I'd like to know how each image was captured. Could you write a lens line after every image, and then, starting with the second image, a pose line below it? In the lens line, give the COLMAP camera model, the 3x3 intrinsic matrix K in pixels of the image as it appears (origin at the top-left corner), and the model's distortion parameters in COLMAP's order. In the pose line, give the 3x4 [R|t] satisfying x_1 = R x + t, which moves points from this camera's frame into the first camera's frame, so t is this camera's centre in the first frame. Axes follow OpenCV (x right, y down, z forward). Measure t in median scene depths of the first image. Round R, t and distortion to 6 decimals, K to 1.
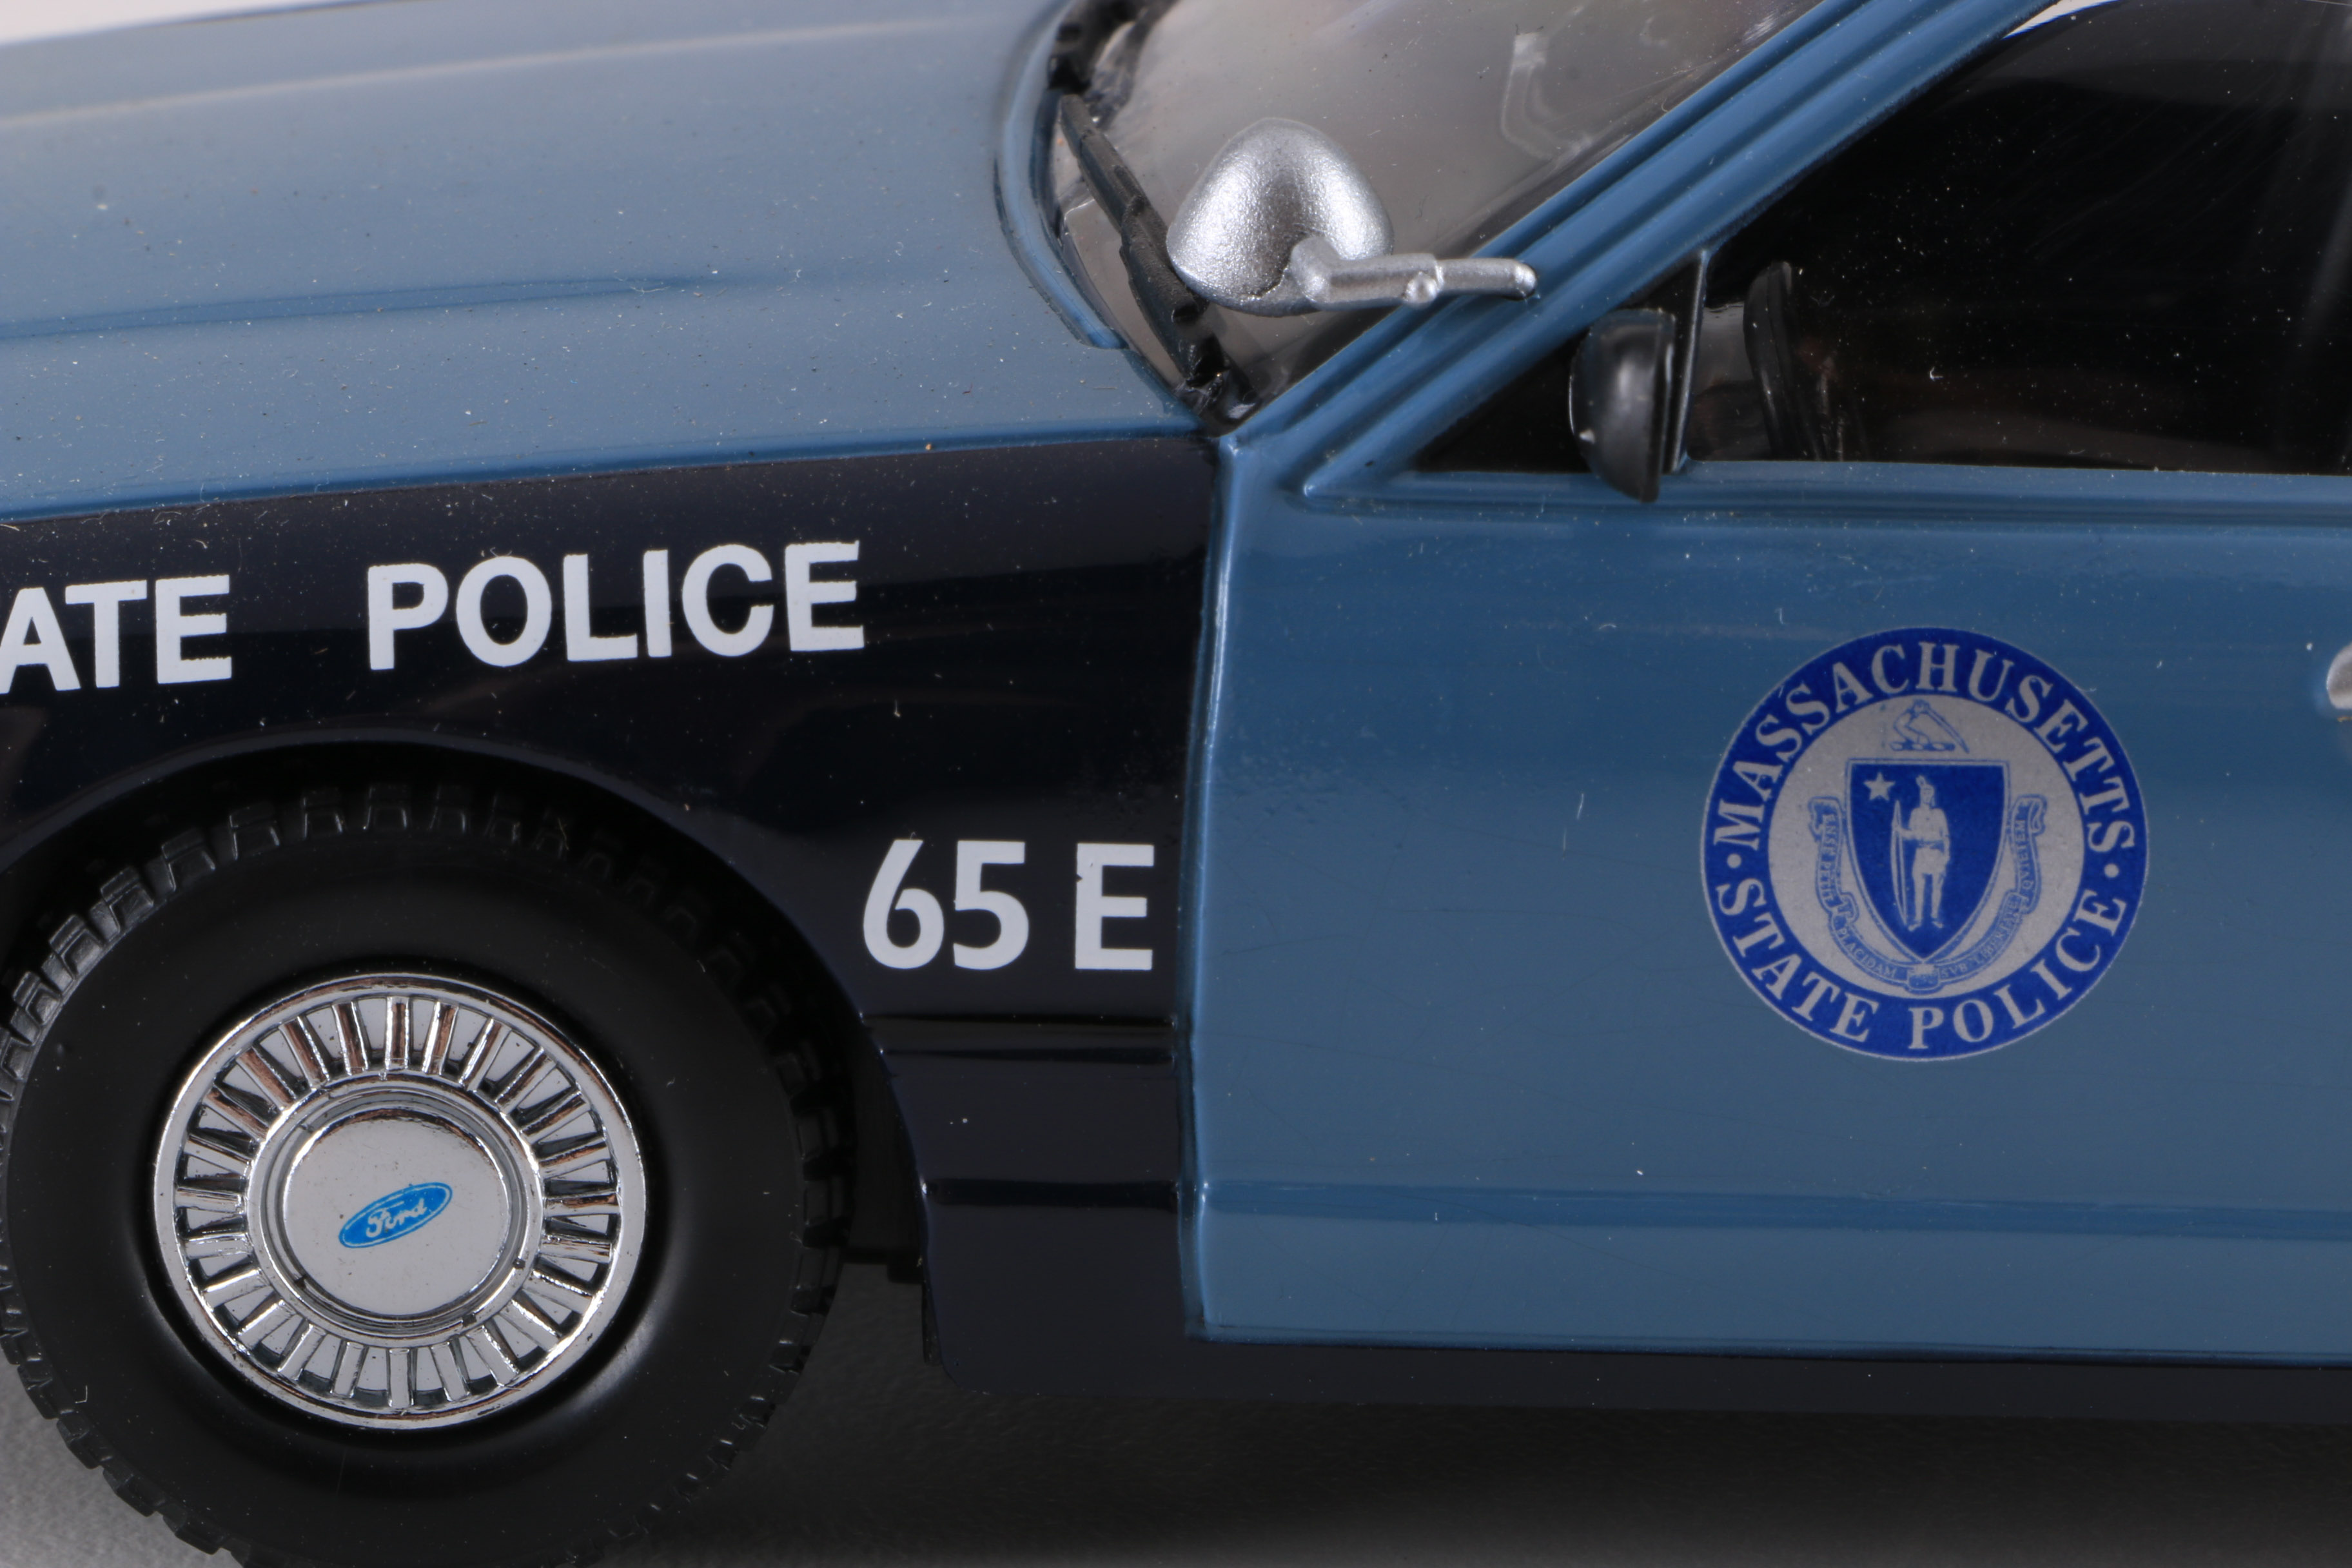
lens RADIAL K [[14576.7, 0, 1175.1], [0, 14576.7, 781.8], [0, 0, 1]] dist [-0.155055, 0.000000]
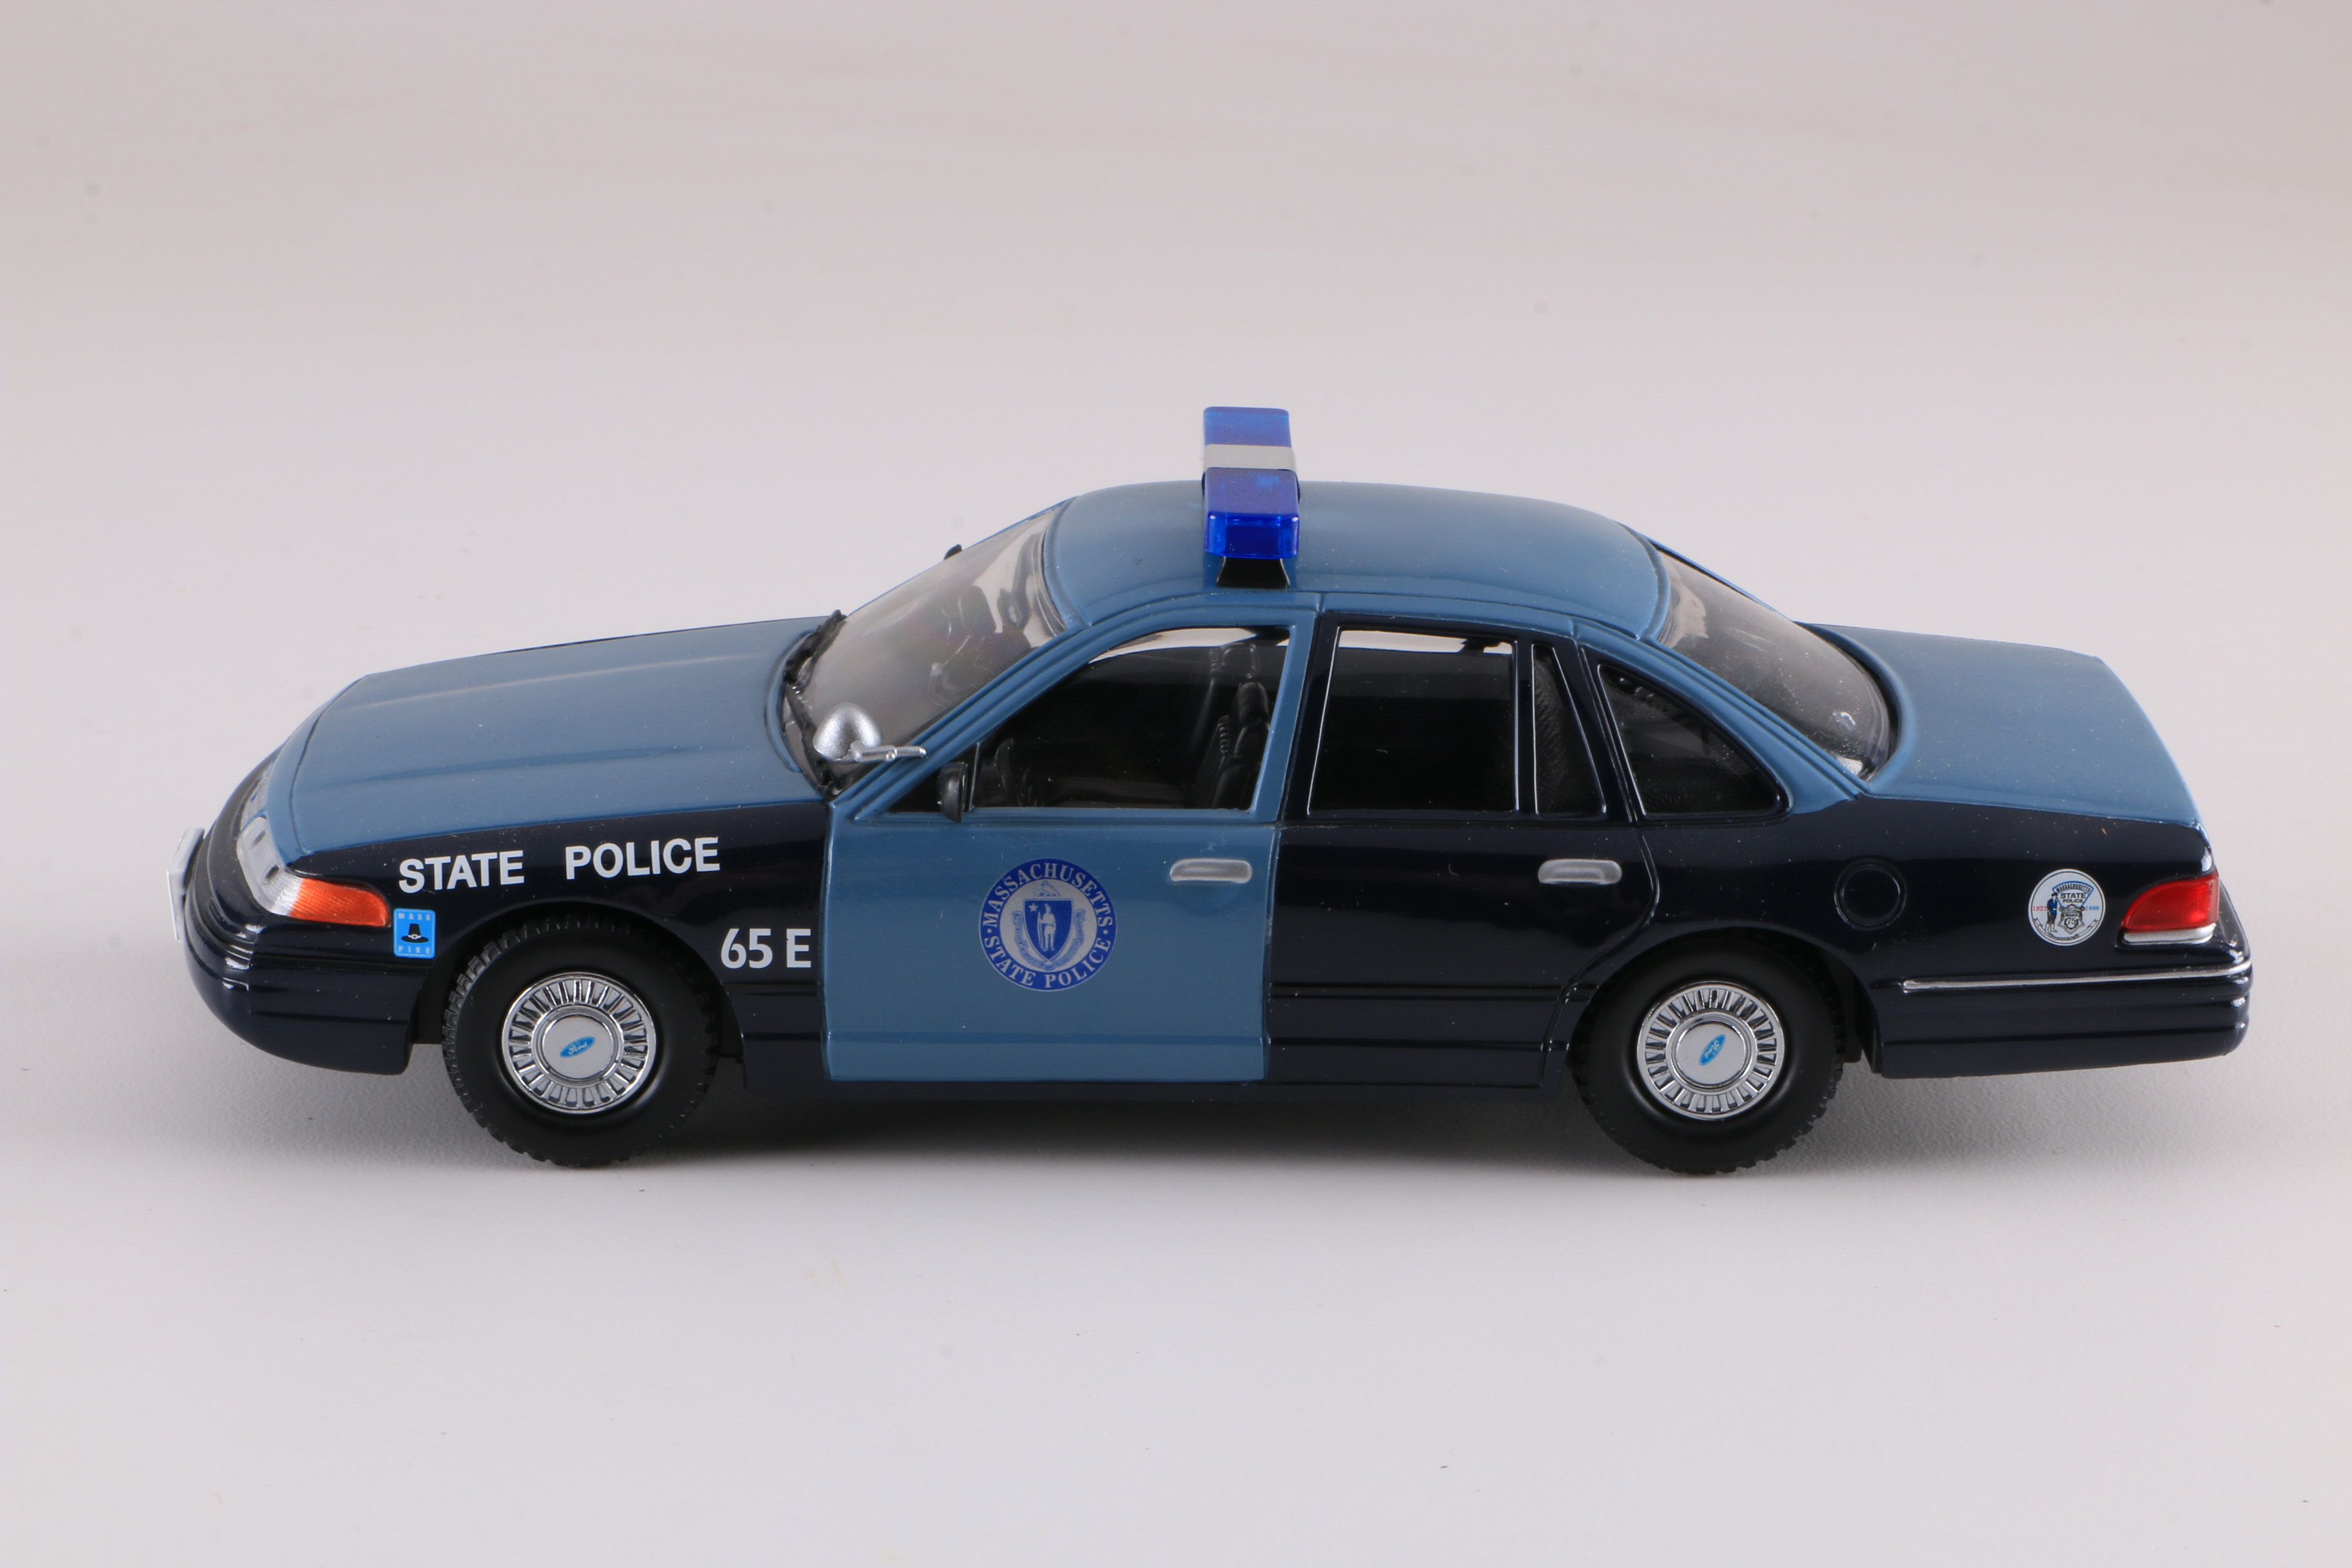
lens RADIAL K [[6086.4, 0, 1180.6], [0, 6086.4, 794.8], [0, 0, 1]] dist [0.074526, 0.000000]
pose [[0.998979, -0.015945, 0.042274, 0.023895], [0.016258, 0.999843, -0.007075, -0.014508], [-0.042154, 0.007756, 0.999081, -0.355496]]
